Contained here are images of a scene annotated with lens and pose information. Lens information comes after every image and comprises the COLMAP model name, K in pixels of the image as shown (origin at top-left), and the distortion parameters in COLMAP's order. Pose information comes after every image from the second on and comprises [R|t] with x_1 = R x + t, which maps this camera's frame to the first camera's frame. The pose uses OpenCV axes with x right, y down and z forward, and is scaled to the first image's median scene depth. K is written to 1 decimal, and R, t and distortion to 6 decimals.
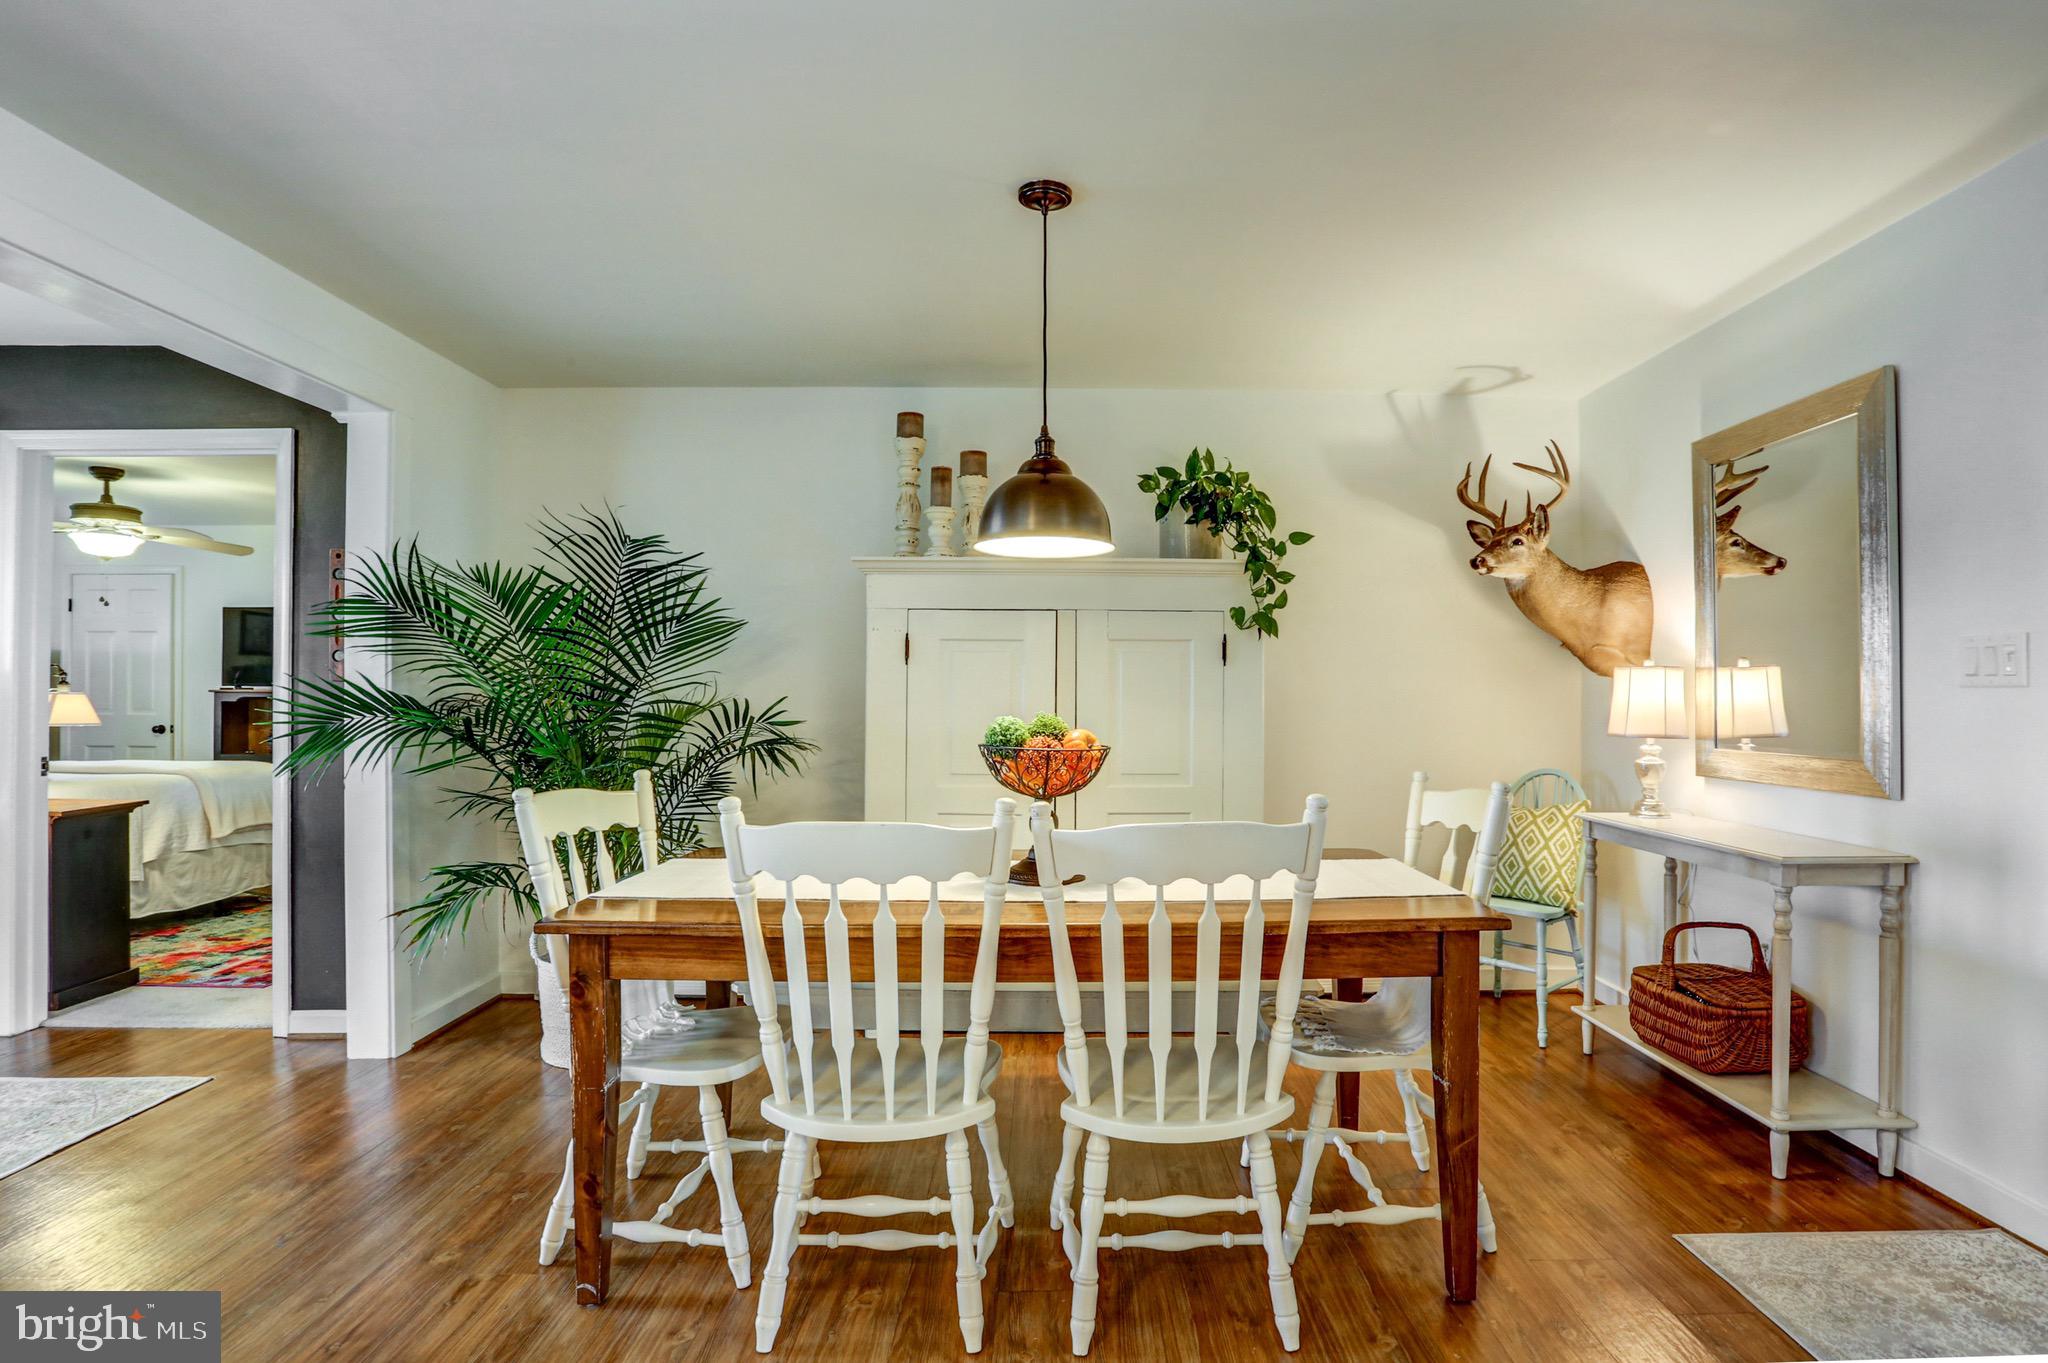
lens RADIAL K [[1004.6, 0, 1075.5], [0, 1004.6, 692.3], [0, 0, 1]] dist [-0.023927, 0.001503]
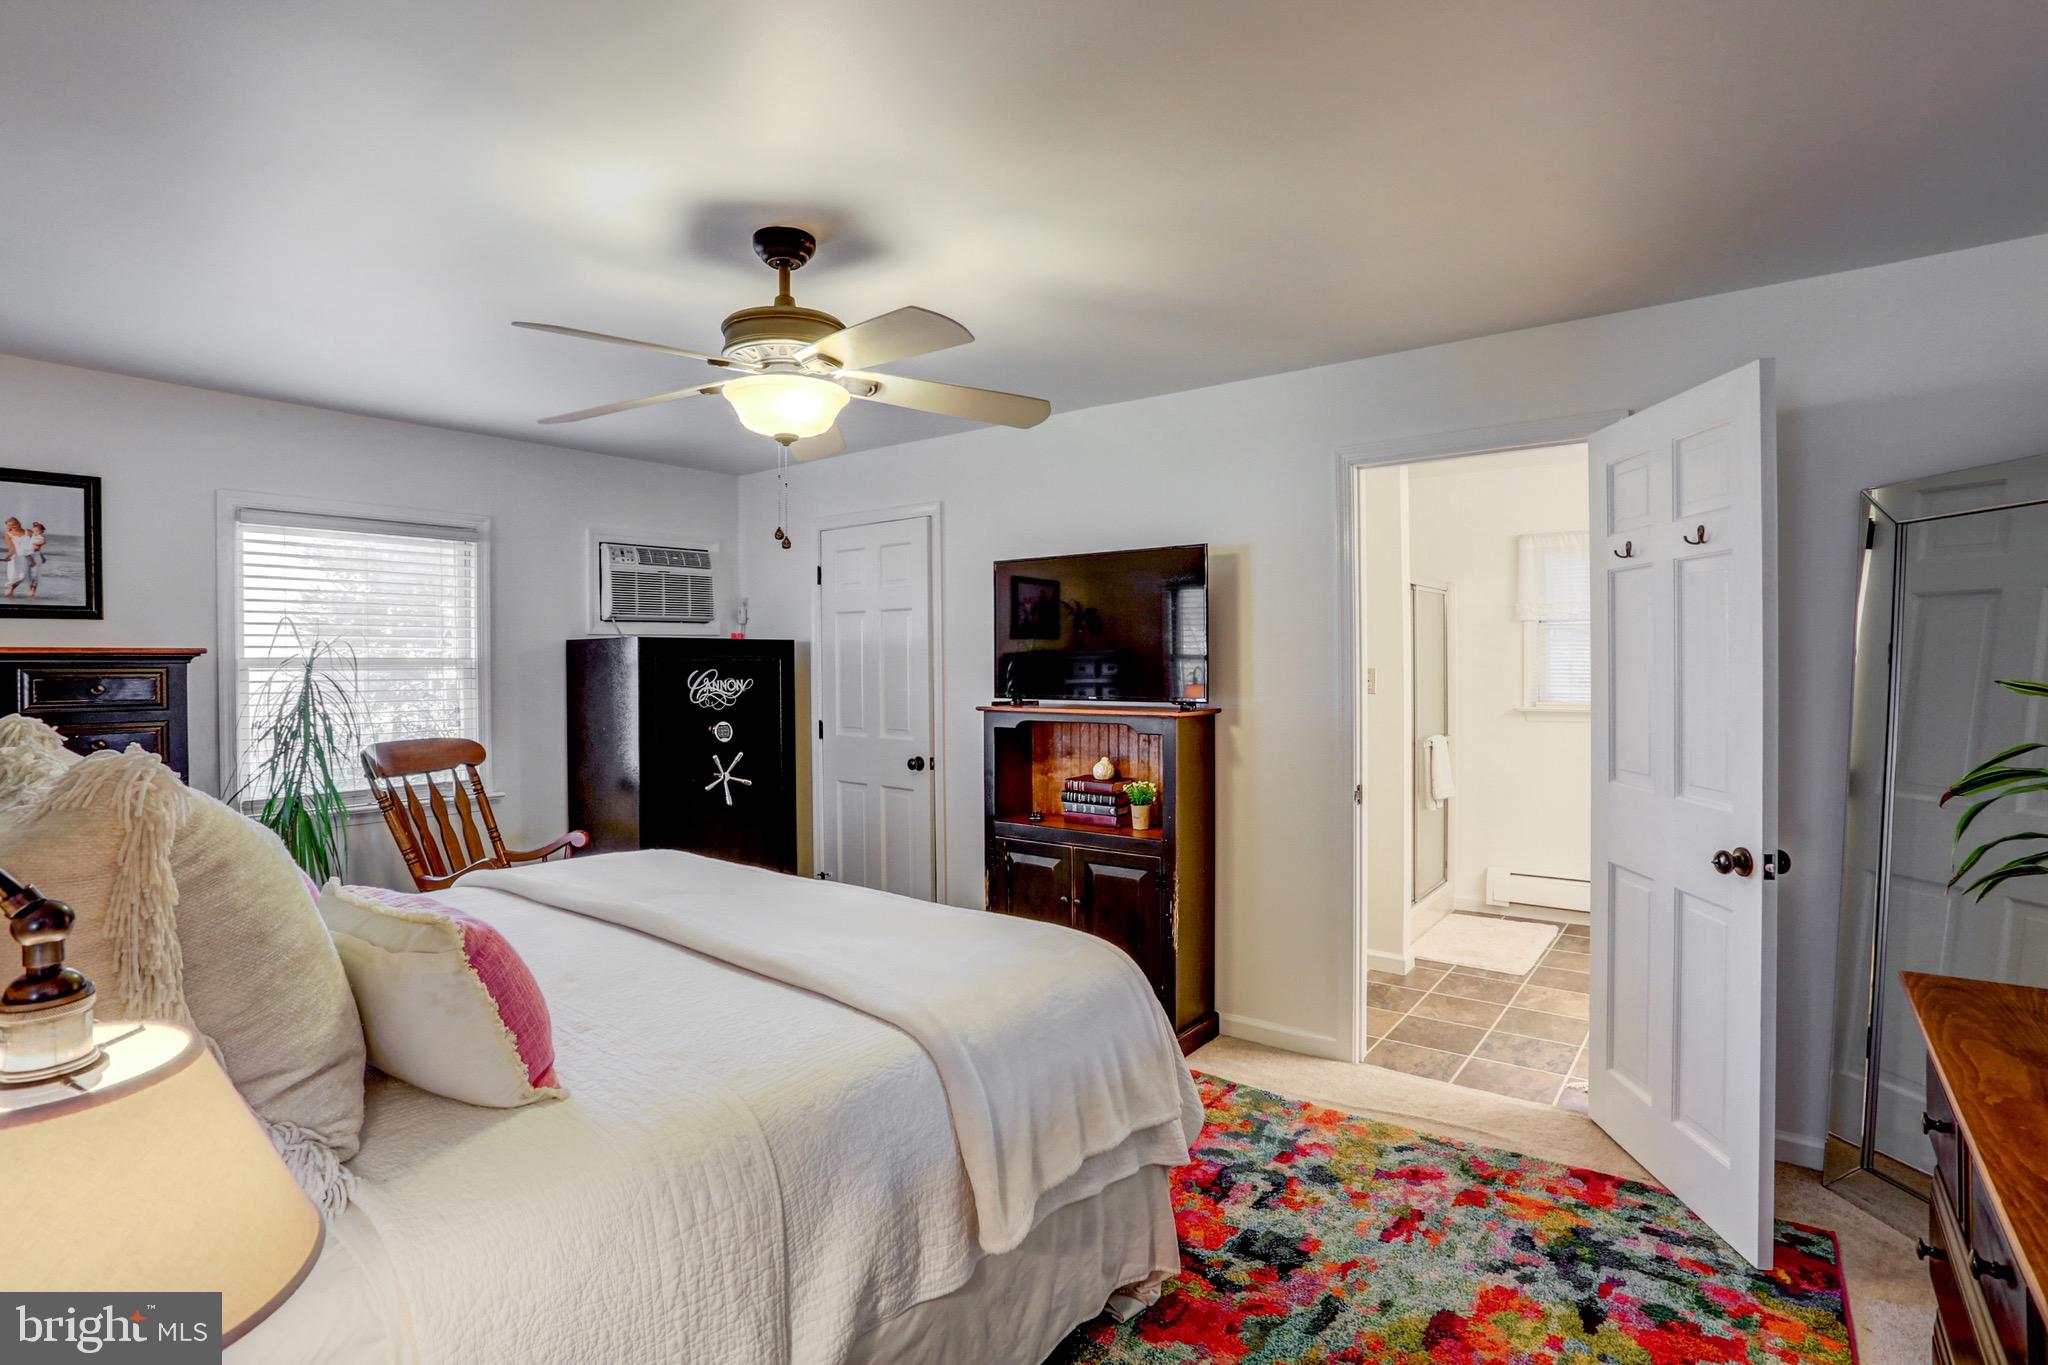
lens RADIAL K [[1004.6, 0, 1025.0], [0, 1004.6, 667.7], [0, 0, 1]] dist [-0.023927, 0.001503]
pose [[0.778490, -0.003888, -0.627645, -0.615220], [0.012668, 0.999874, 0.009519, -0.037065], [0.627529, -0.015361, 0.778442, 0.707556]]
